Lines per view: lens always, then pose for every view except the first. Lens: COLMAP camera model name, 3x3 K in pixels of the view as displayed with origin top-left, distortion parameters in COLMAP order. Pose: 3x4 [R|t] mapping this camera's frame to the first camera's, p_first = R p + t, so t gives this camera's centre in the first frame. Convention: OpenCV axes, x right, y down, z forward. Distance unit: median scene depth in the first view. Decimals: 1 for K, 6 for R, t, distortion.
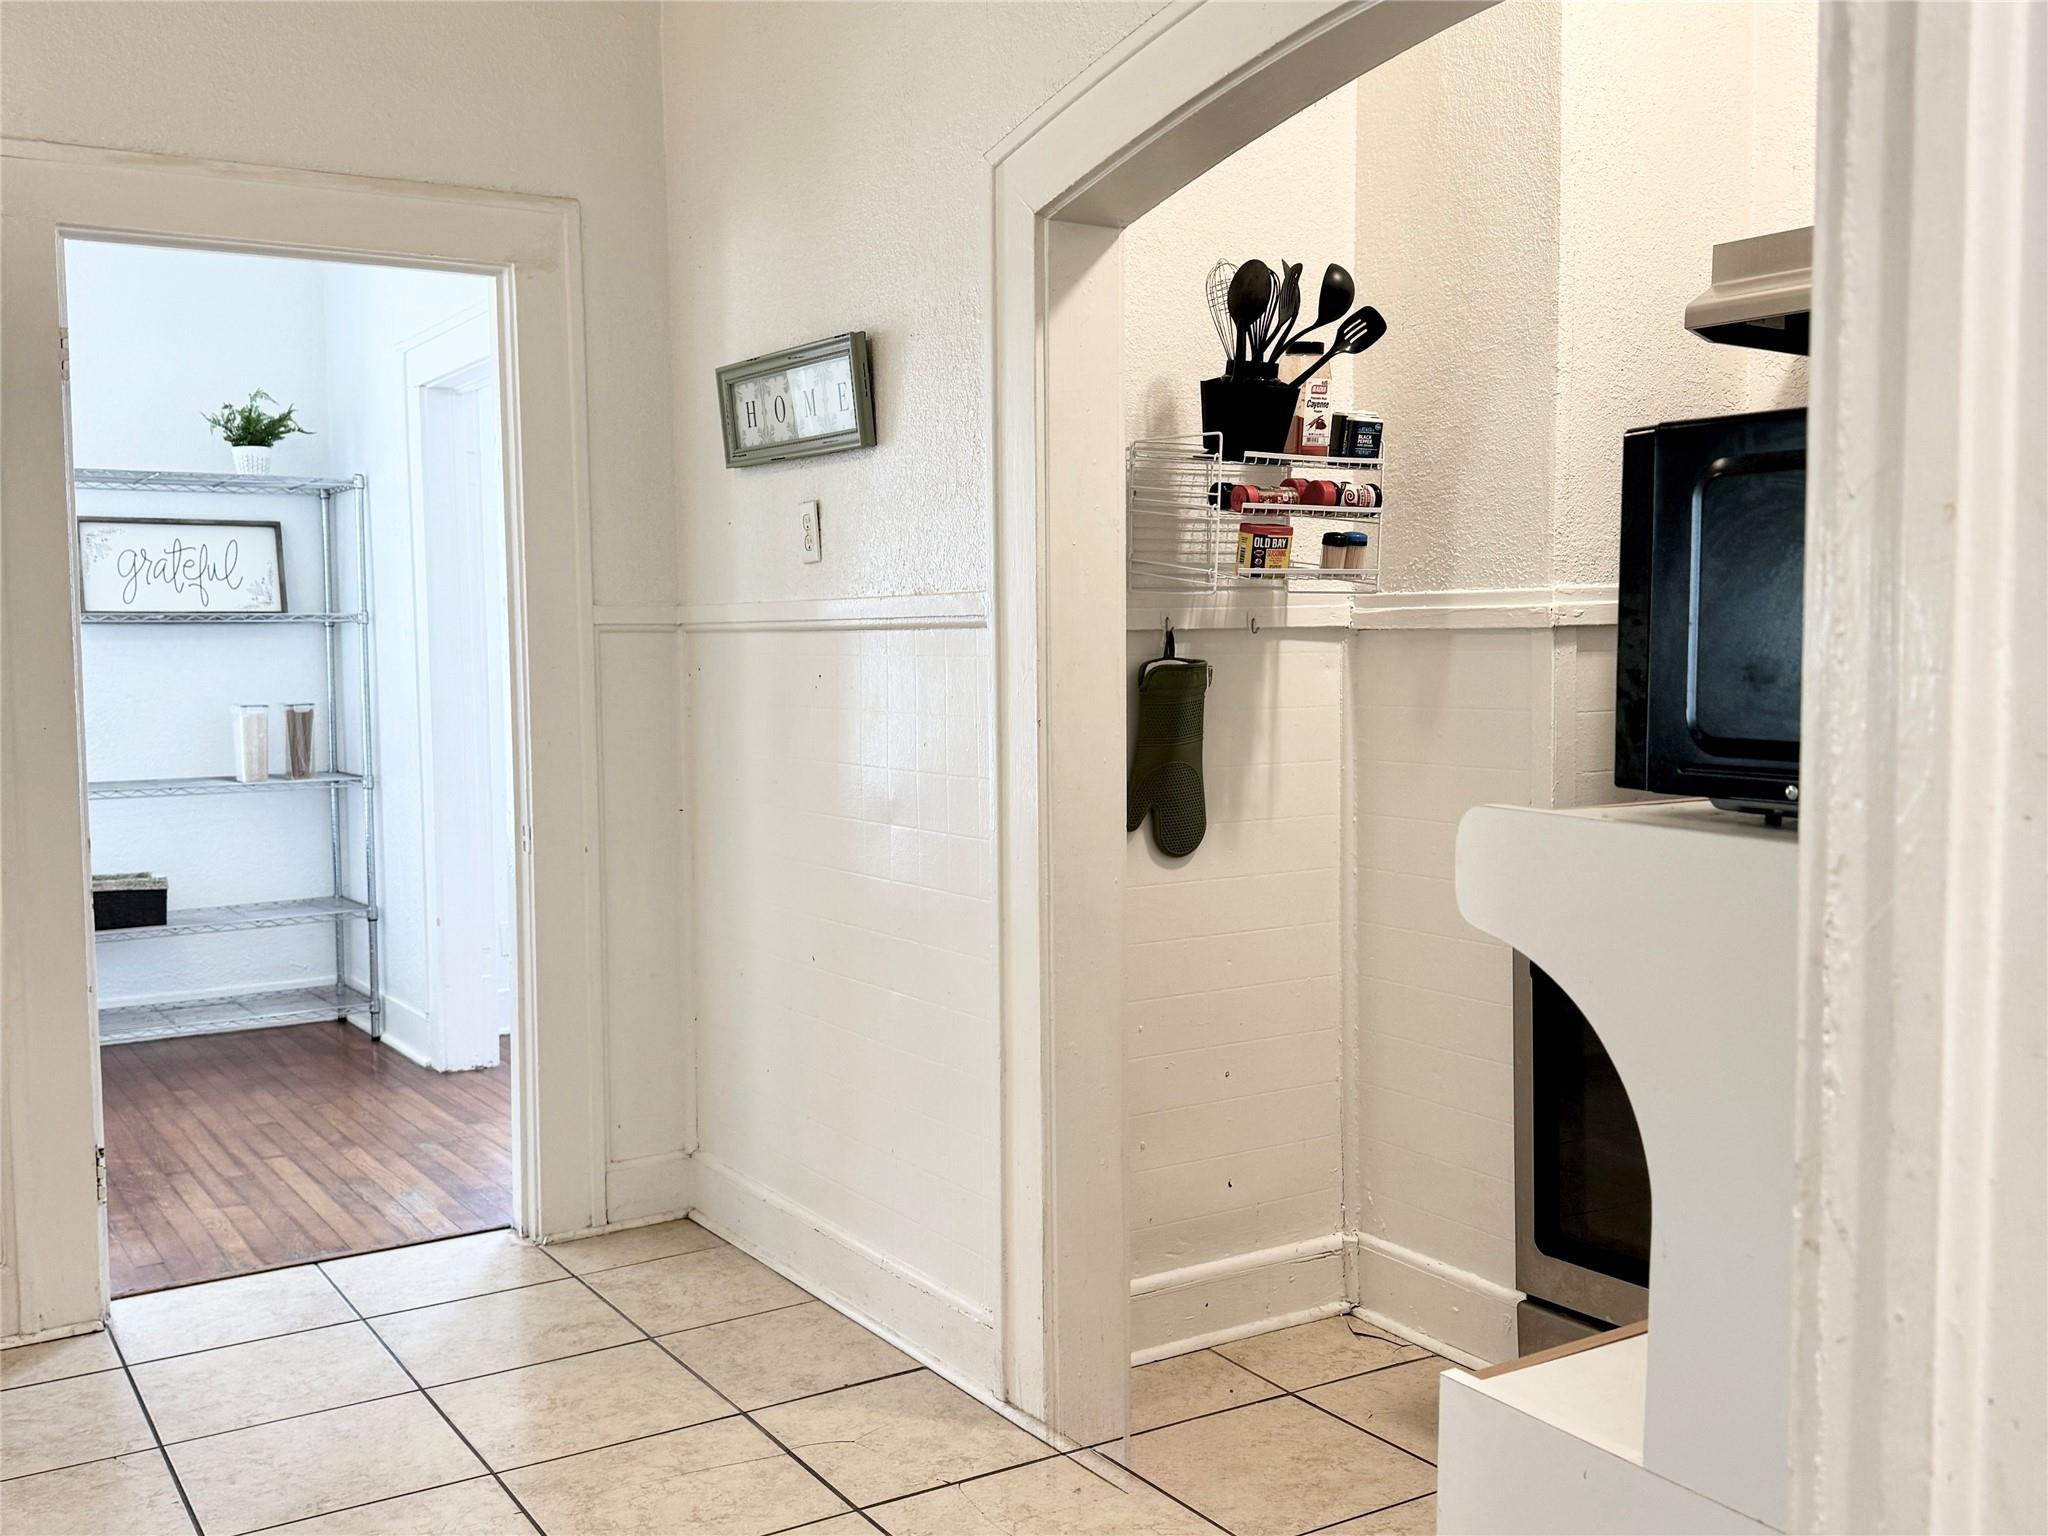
lens RADIAL K [[1900.8, 0, 948.7], [0, 1900.8, 775.4], [0, 0, 1]] dist [0.127885, -0.342394]
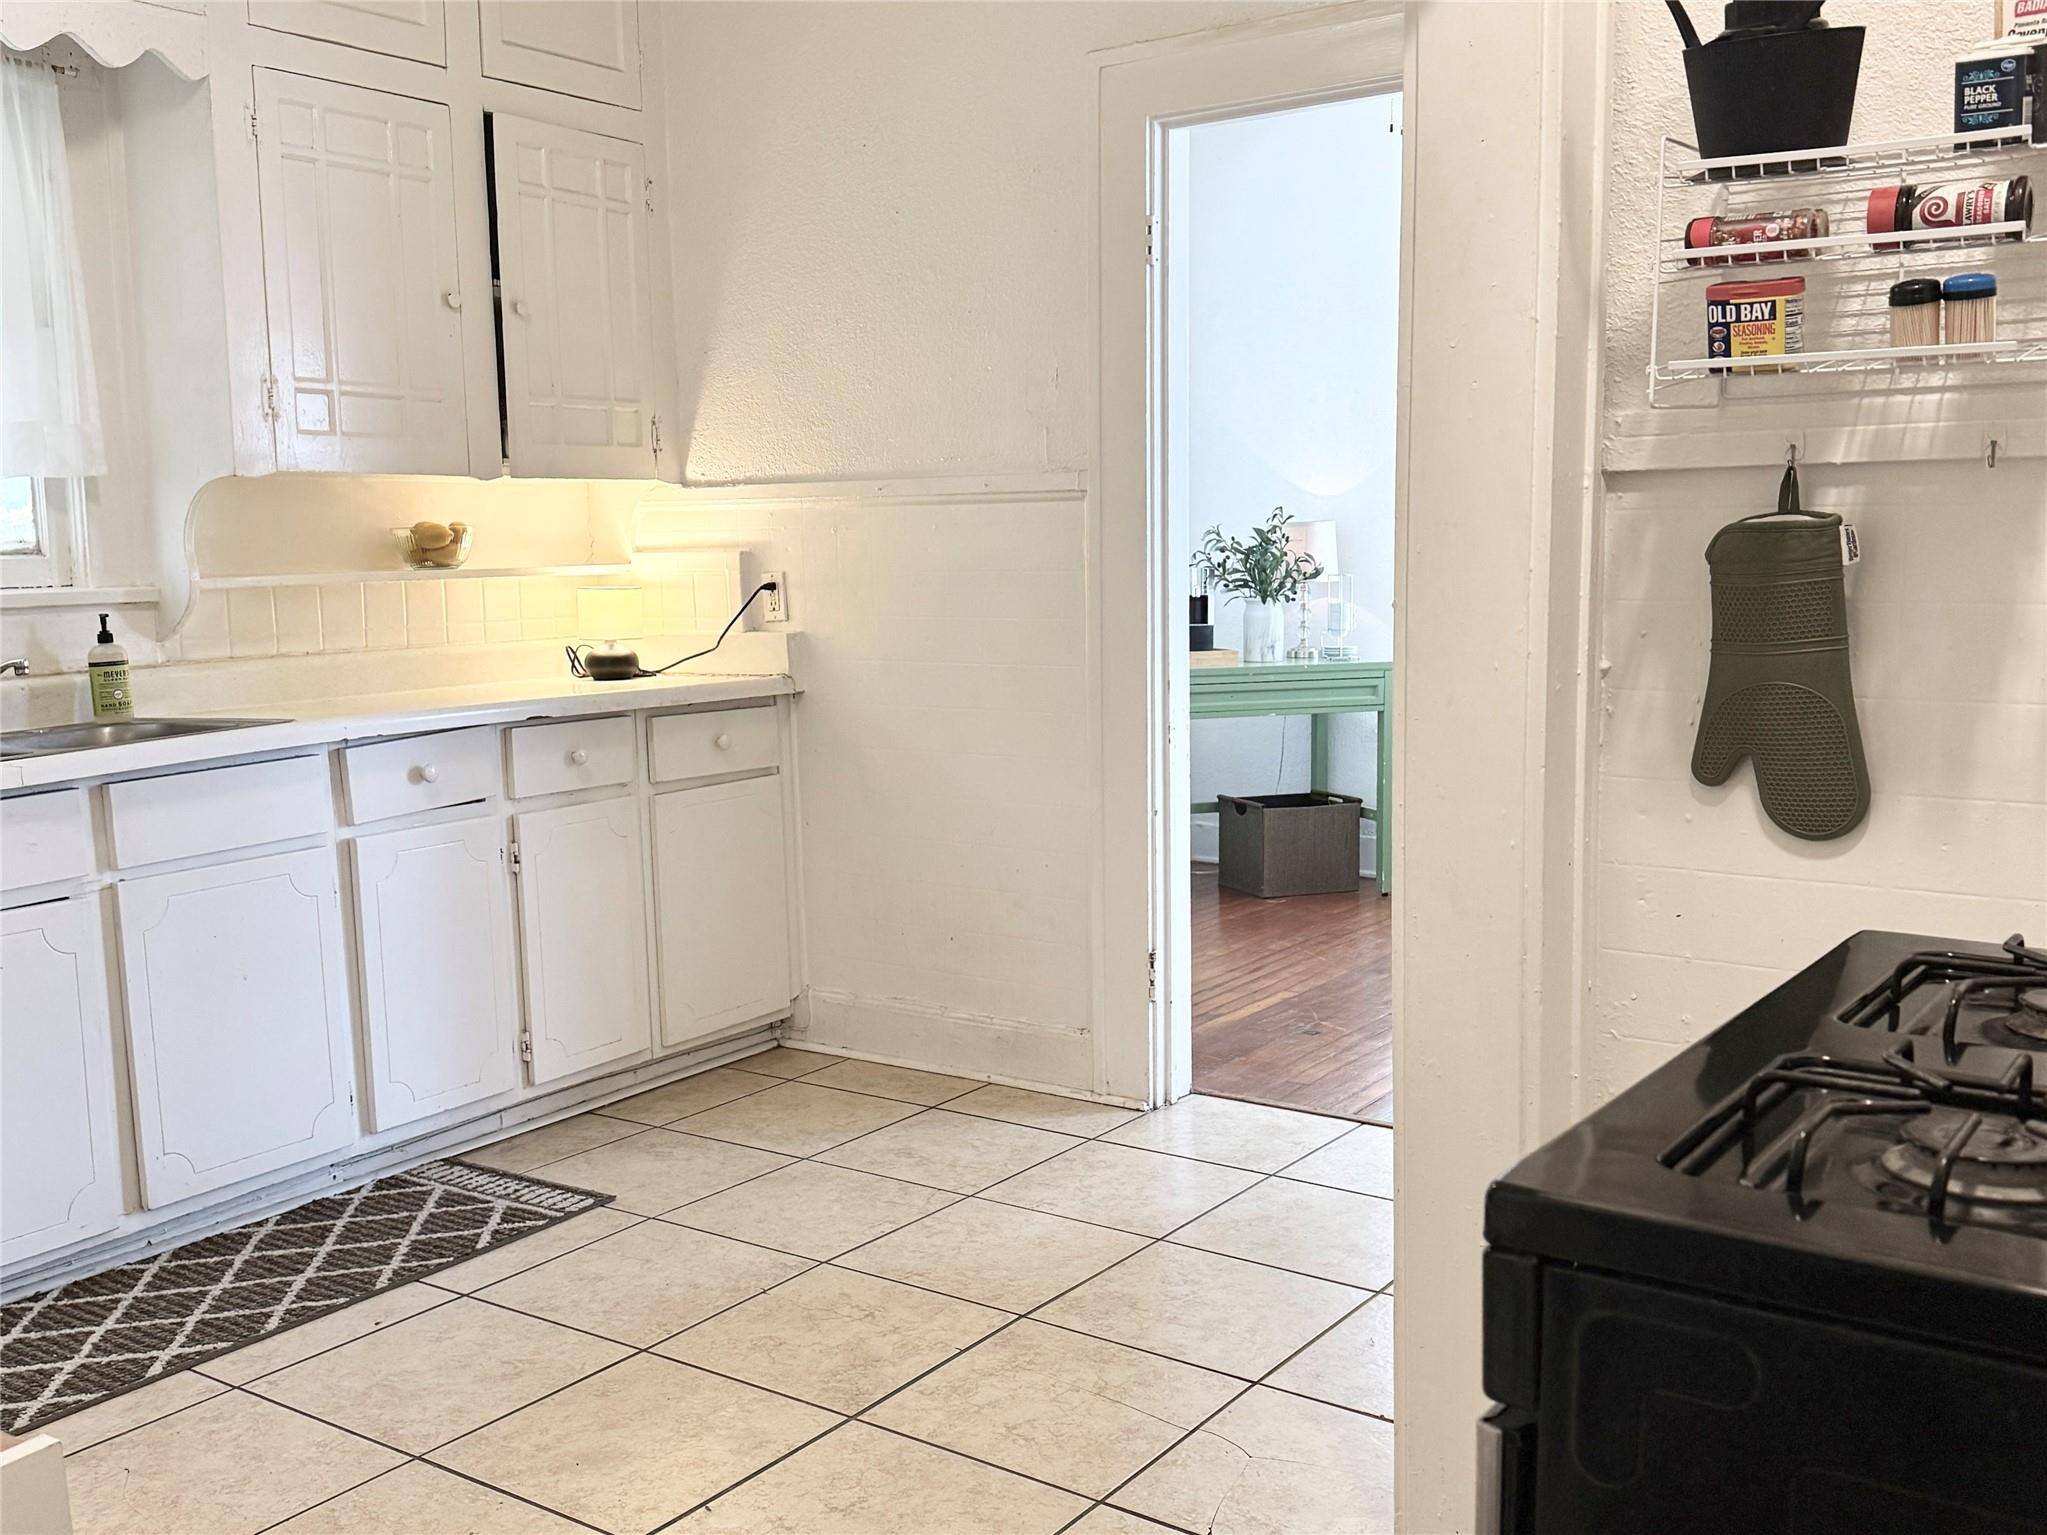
lens RADIAL K [[1913.8, 0, 1023.5], [0, 1913.8, 767.5], [0, 0, 1]] dist [0.003619, -0.001828]
pose [[0.396618, 0.120392, -0.910055, 0.606319], [-0.054910, 0.992699, 0.107394, -0.033726], [0.916340, 0.007377, 0.400333, 0.547135]]
